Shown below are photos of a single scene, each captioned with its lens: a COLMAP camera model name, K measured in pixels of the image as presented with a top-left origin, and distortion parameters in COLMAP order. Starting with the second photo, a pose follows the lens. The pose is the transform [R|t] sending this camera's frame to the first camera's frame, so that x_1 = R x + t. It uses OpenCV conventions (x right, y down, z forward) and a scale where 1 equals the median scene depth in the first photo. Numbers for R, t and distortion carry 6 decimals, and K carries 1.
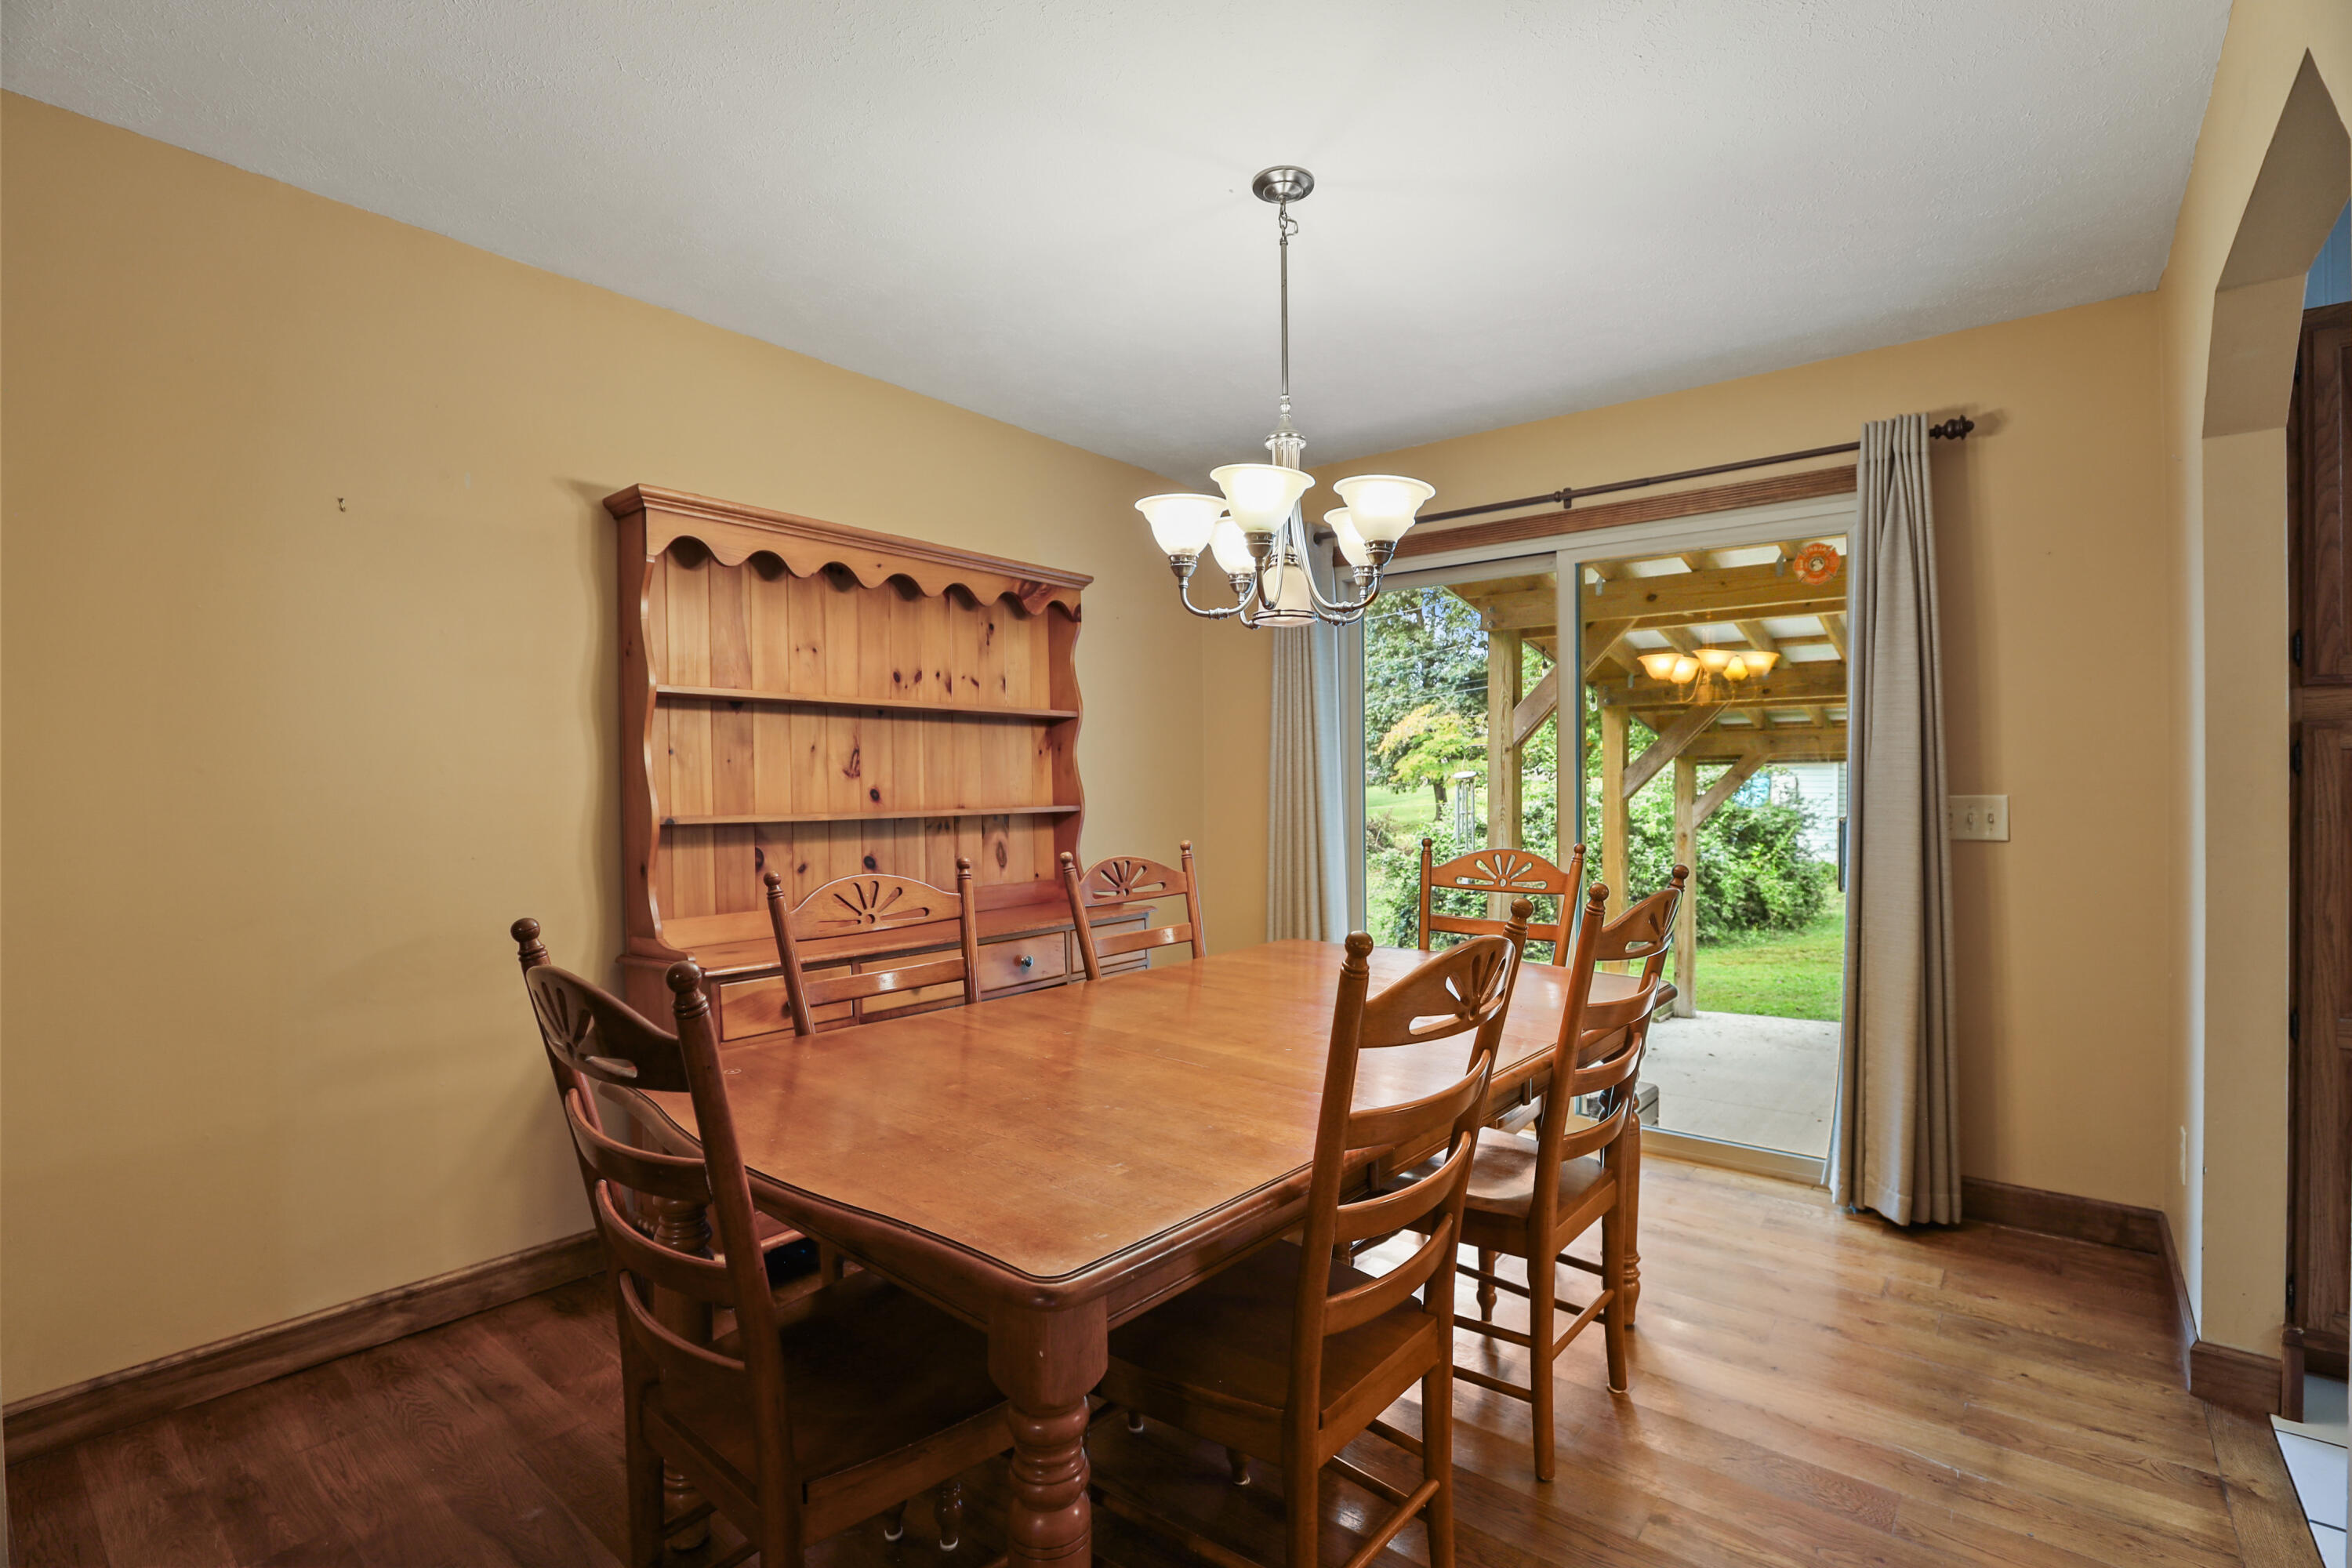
lens RADIAL K [[1084.9, 0, 1176.7], [0, 1084.9, 781.9], [0, 0, 1]] dist [-0.034949, 0.006033]
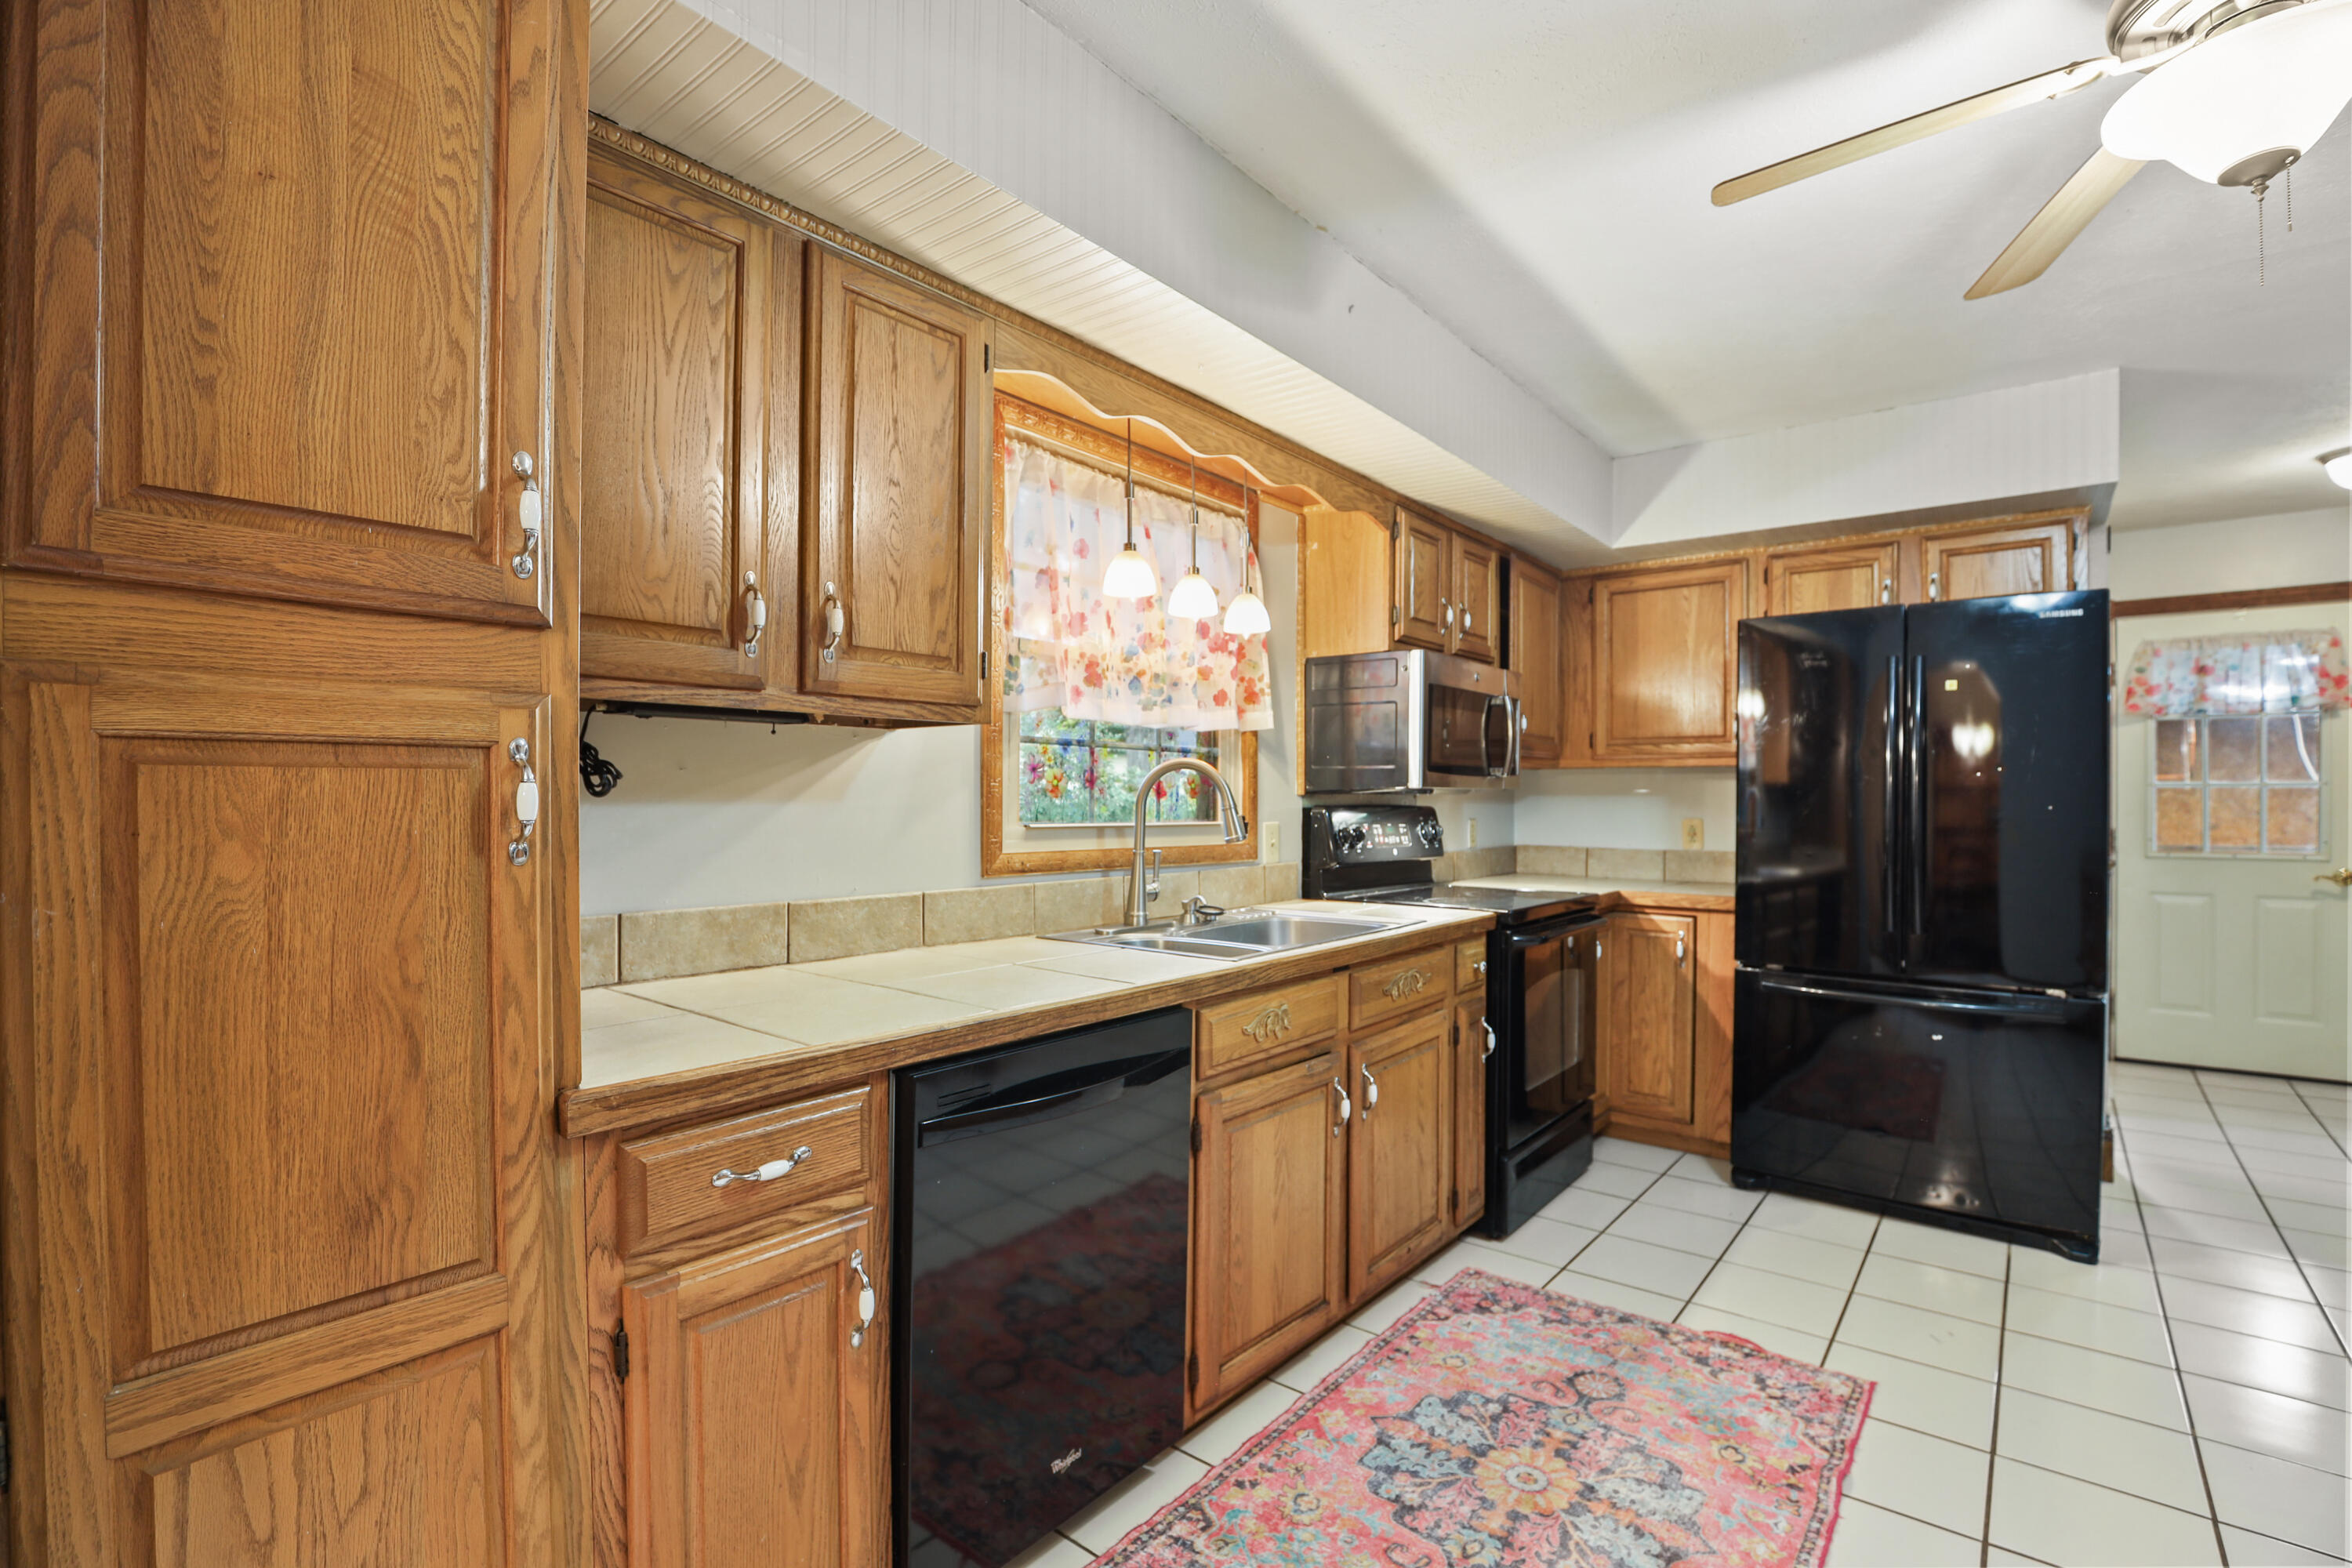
lens RADIAL K [[1084.9, 0, 1186.3], [0, 1084.9, 805.2], [0, 0, 1]] dist [-0.034949, 0.006033]
pose [[0.010471, 0.002529, 0.999942, 0.445482], [0.004242, 0.999988, -0.002574, 0.000227], [-0.999936, 0.004269, 0.010461, 0.362728]]
